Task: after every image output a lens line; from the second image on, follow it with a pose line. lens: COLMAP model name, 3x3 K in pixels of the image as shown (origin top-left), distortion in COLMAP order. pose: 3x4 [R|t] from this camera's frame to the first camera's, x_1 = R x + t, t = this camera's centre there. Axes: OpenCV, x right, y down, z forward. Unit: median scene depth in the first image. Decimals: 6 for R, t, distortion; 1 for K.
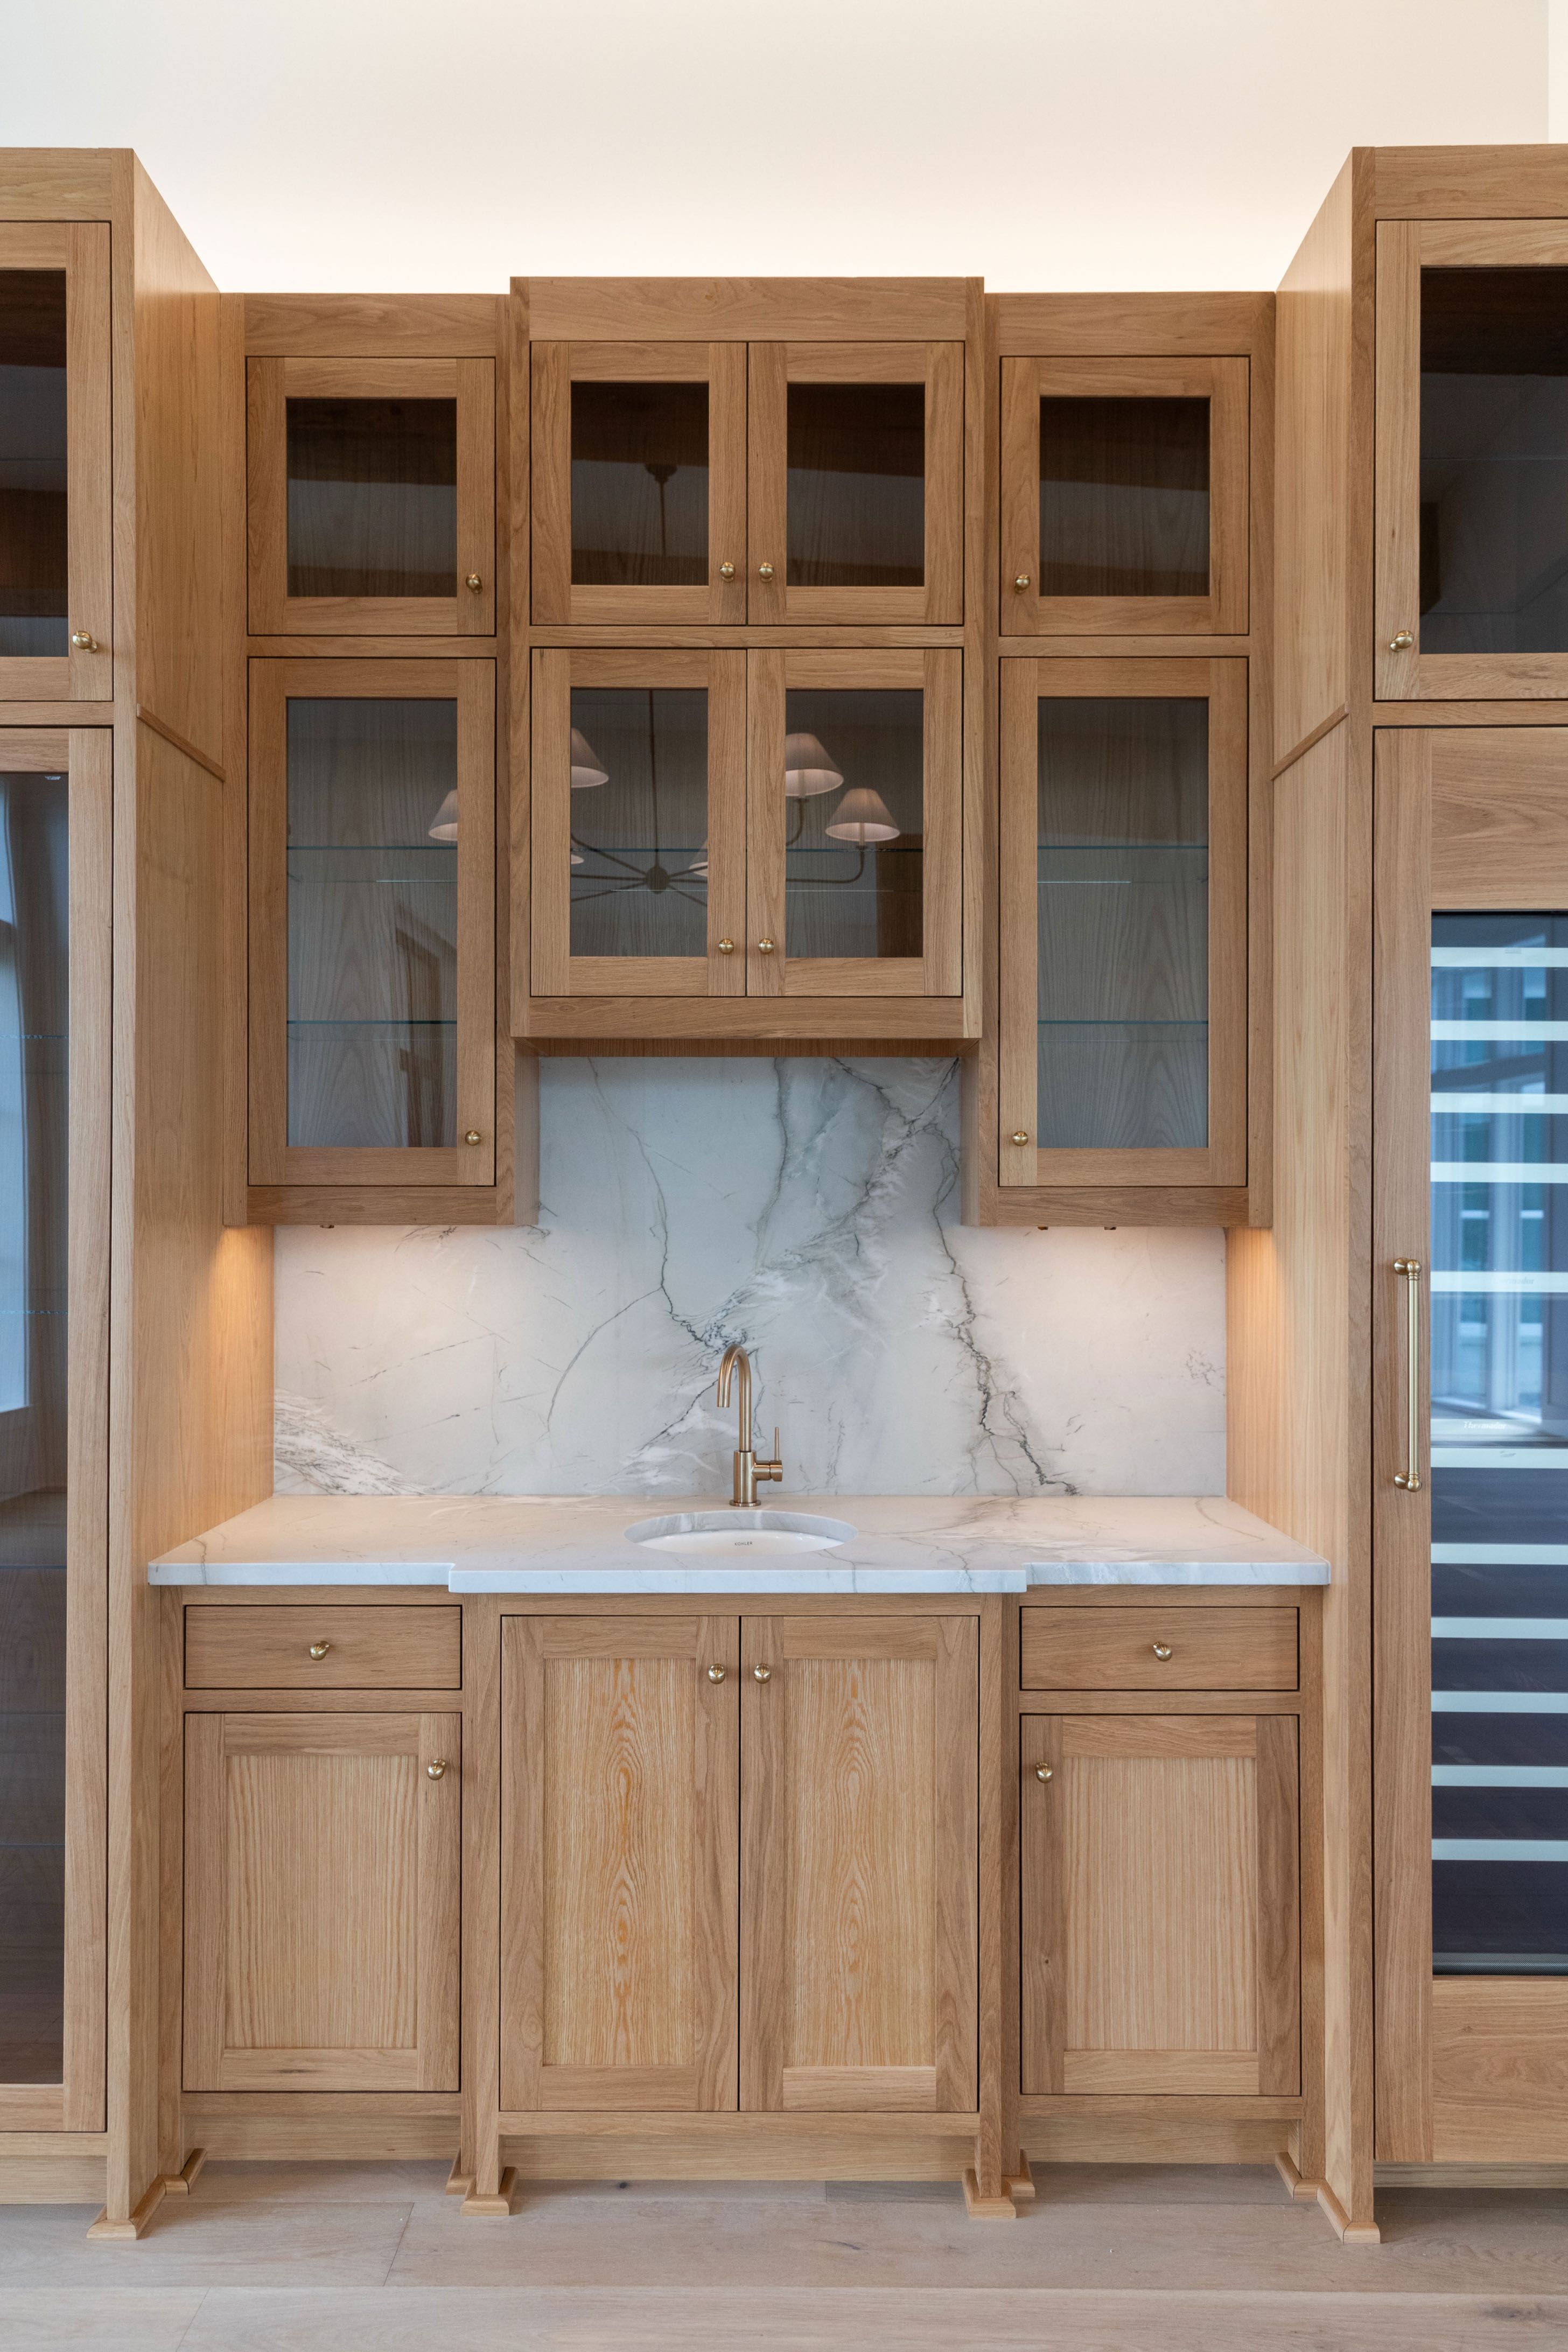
lens RADIAL K [[1636.9, 0, 778.9], [0, 1636.9, 1193.6], [0, 0, 1]] dist [0.010490, 0.003371]
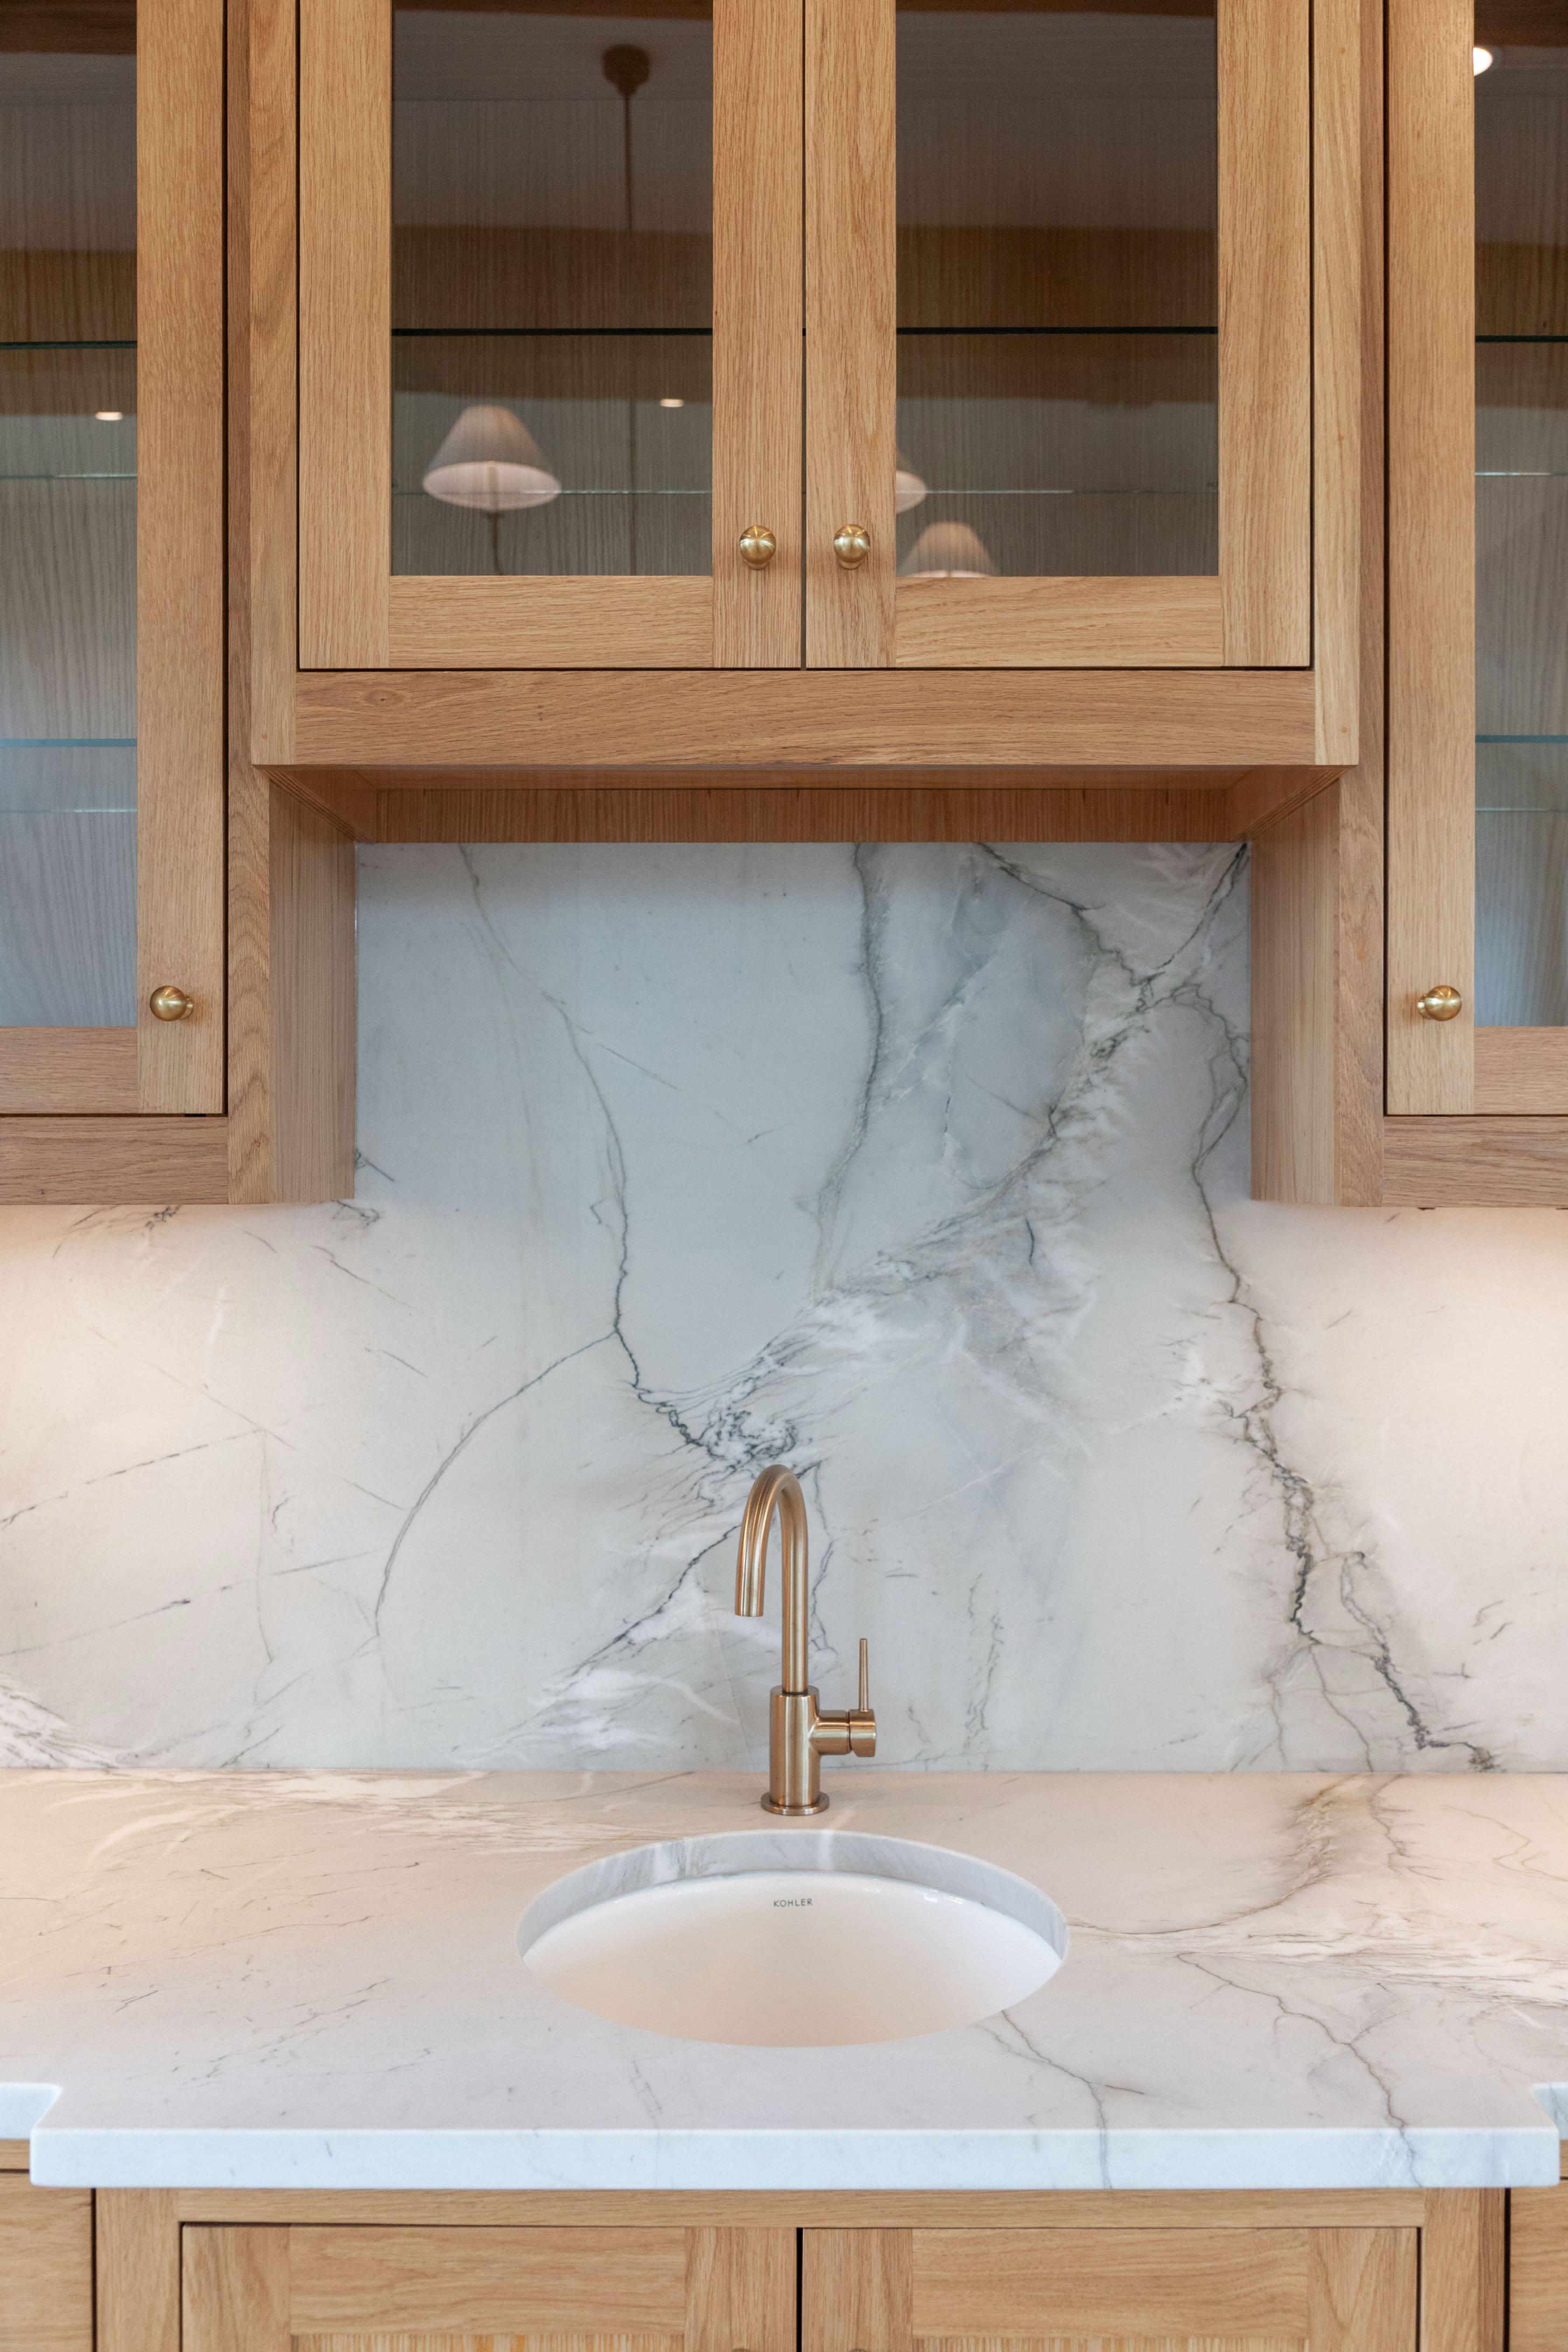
lens RADIAL K [[1992.4, 0, 789.7], [0, 1992.4, 1175.1], [0, 0, 1]] dist [-0.006845, -0.002641]
pose [[0.999992, -0.000331, -0.003970, -0.021331], [0.000404, 0.999831, 0.018405, 0.001760], [0.003963, -0.018407, 0.999823, 0.475166]]
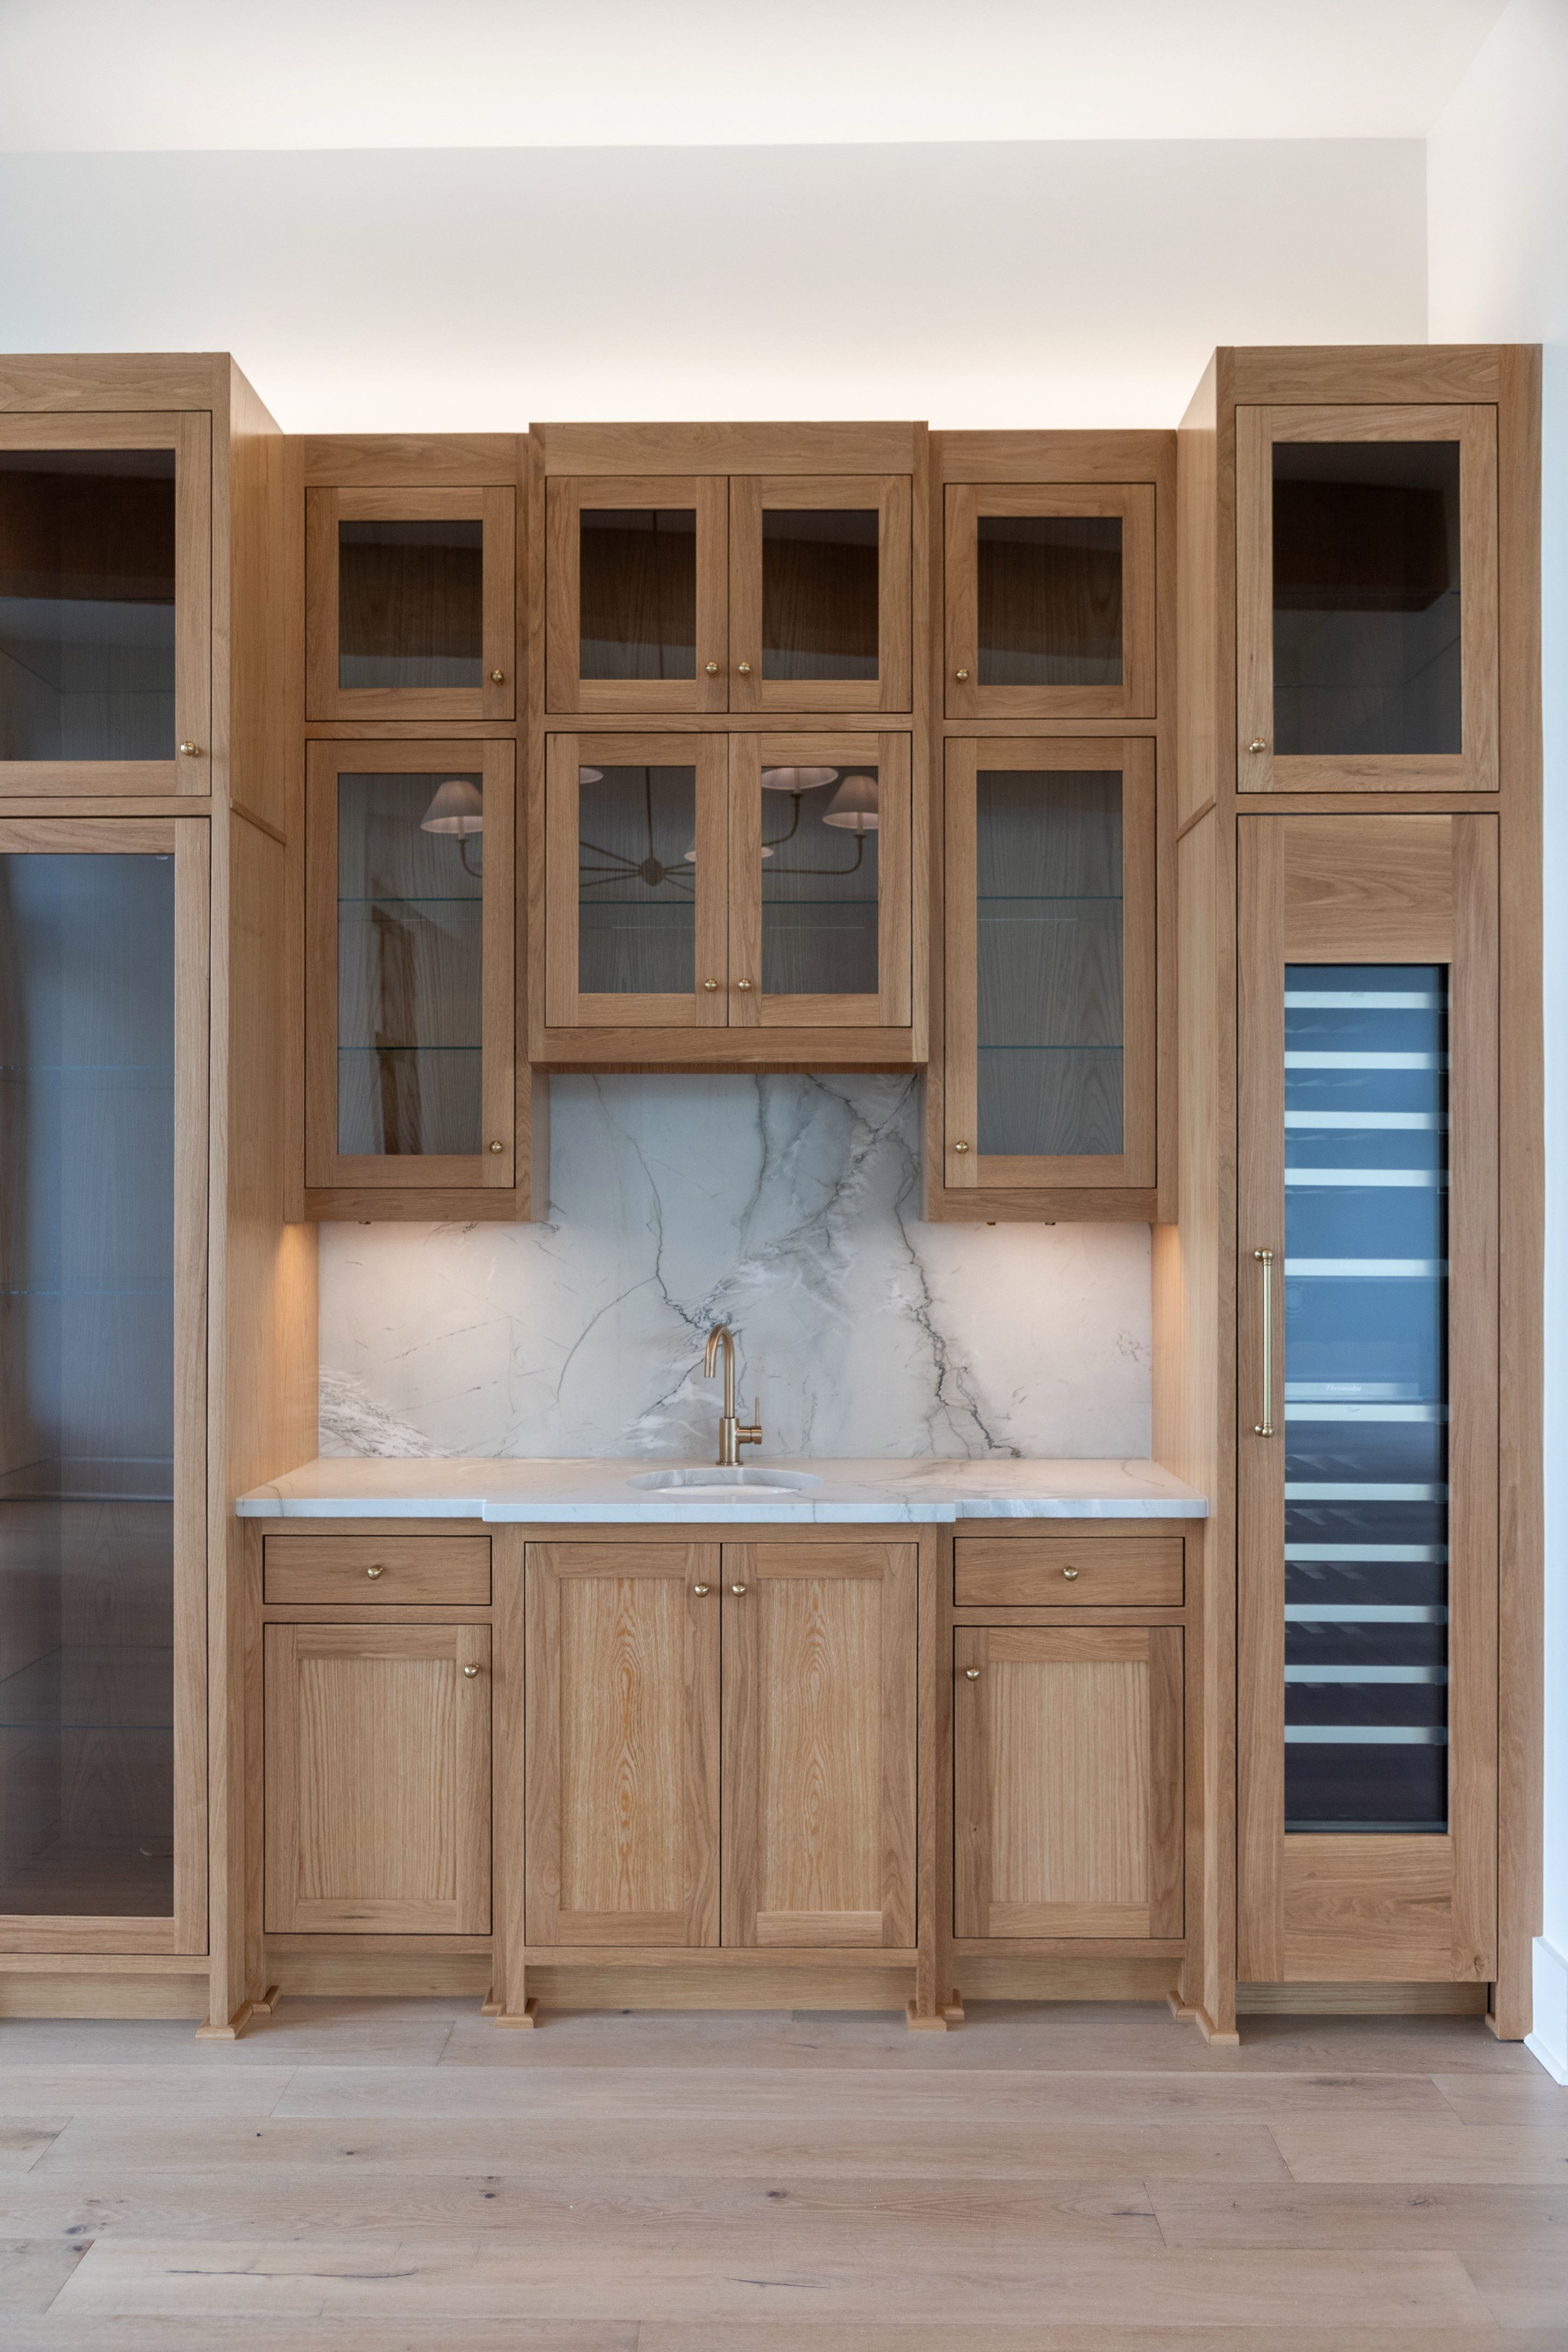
lens RADIAL K [[1992.4, 0, 776.8], [0, 1992.4, 1180.4], [0, 0, 1]] dist [-0.006845, -0.002641]
pose [[0.999922, -0.000890, -0.012470, 0.032506], [0.000877, 0.999999, -0.001072, -0.008539], [0.012471, 0.001061, 0.999922, -0.429434]]
